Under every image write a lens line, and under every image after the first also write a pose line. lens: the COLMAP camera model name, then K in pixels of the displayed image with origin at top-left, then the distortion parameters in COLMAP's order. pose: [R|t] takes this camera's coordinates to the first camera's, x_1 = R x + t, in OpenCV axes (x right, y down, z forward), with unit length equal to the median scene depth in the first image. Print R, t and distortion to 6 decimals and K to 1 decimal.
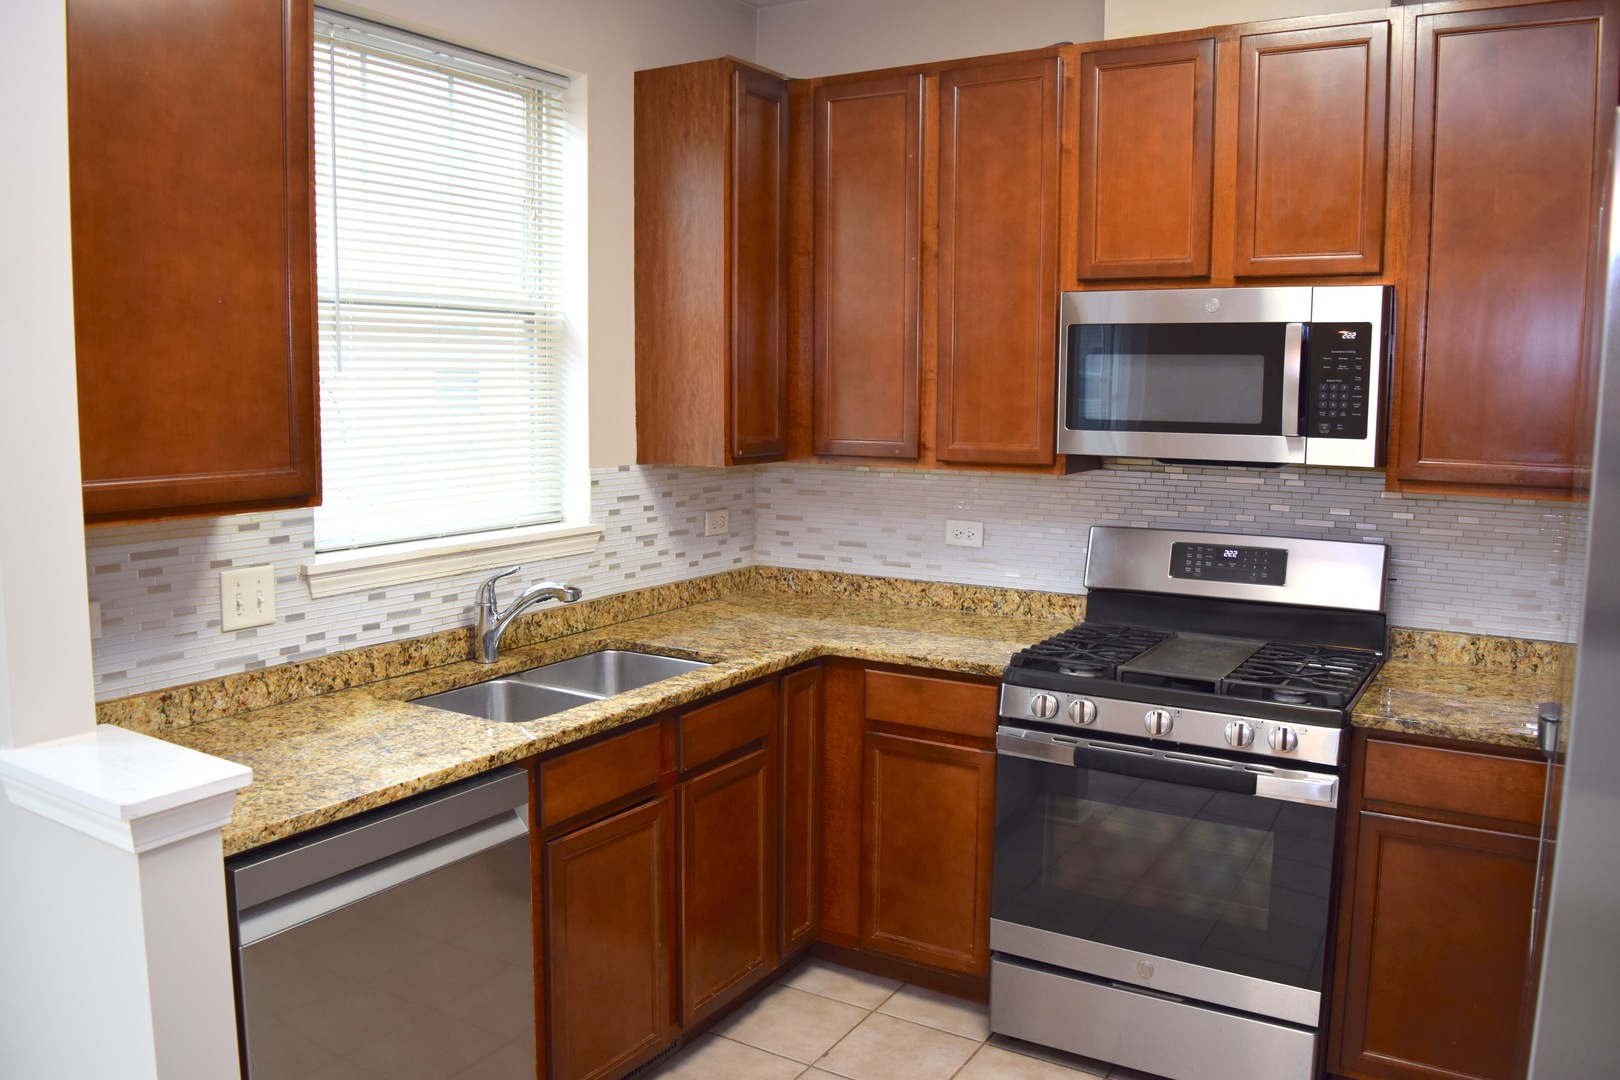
lens RADIAL K [[1296.2, 0, 794.8], [0, 1296.2, 531.5], [0, 0, 1]] dist [-0.060232, -0.043584]
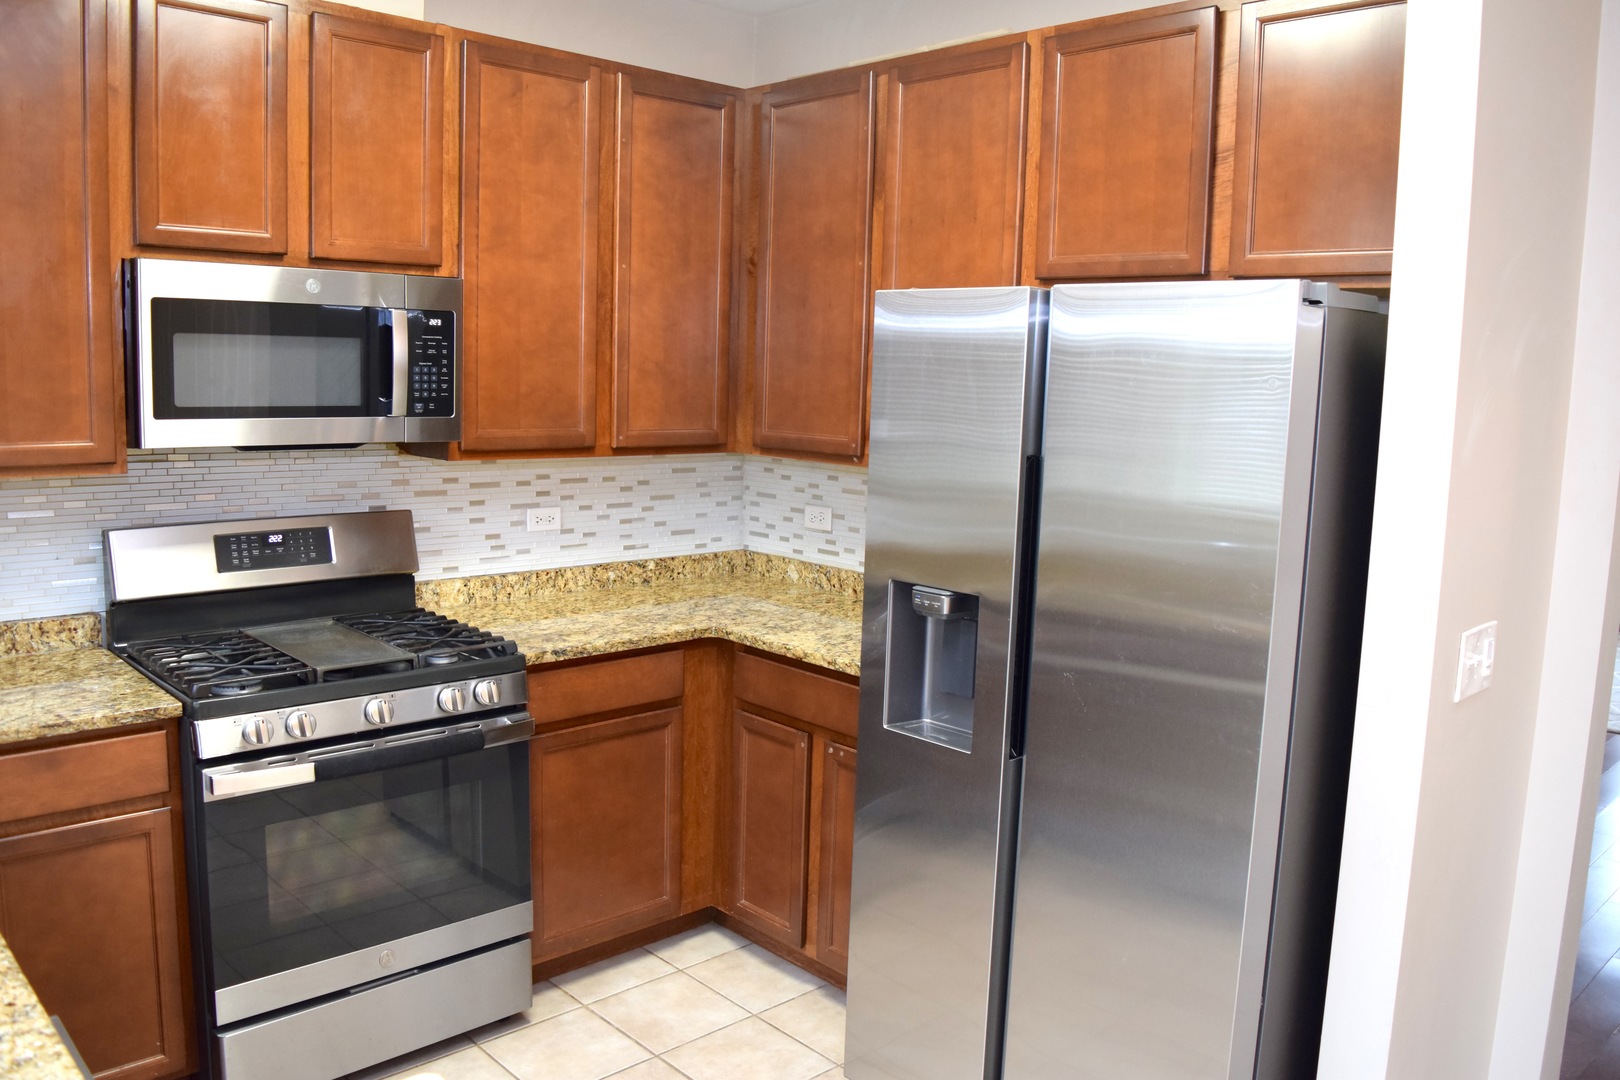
lens RADIAL K [[1296.2, 0, 794.8], [0, 1296.2, 531.5], [0, 0, 1]] dist [-0.060232, -0.043584]
pose [[0.256962, -0.125172, 0.958281, -0.506478], [0.084443, 0.990692, 0.106762, -0.060552], [-0.962725, 0.053487, 0.265140, 0.376891]]
